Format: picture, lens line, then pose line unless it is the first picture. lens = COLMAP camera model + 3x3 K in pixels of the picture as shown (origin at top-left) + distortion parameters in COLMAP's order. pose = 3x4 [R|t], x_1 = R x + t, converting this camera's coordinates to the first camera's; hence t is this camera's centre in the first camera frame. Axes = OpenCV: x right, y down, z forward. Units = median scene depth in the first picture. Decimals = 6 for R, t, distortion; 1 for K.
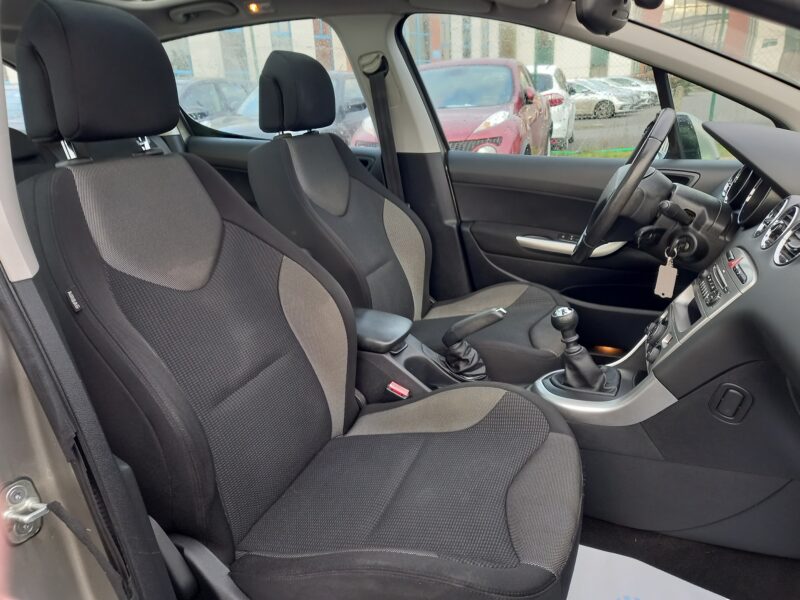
lens RADIAL K [[575.9, 0, 405.6], [0, 575.9, 296.0], [0, 0, 1]] dist [0.078871, -0.070313]
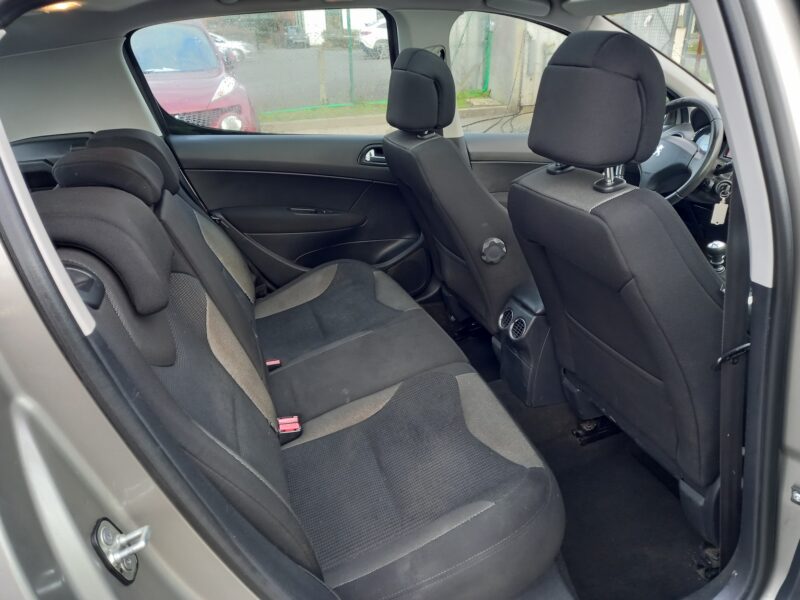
lens RADIAL K [[575.9, 0, 405.6], [0, 575.9, 296.0], [0, 0, 1]] dist [0.078871, -0.070313]
pose [[0.790858, -0.227895, 0.567985, -1.054005], [0.189063, 0.973663, 0.127416, -0.156550], [-0.582064, 0.006617, 0.813116, 0.223687]]
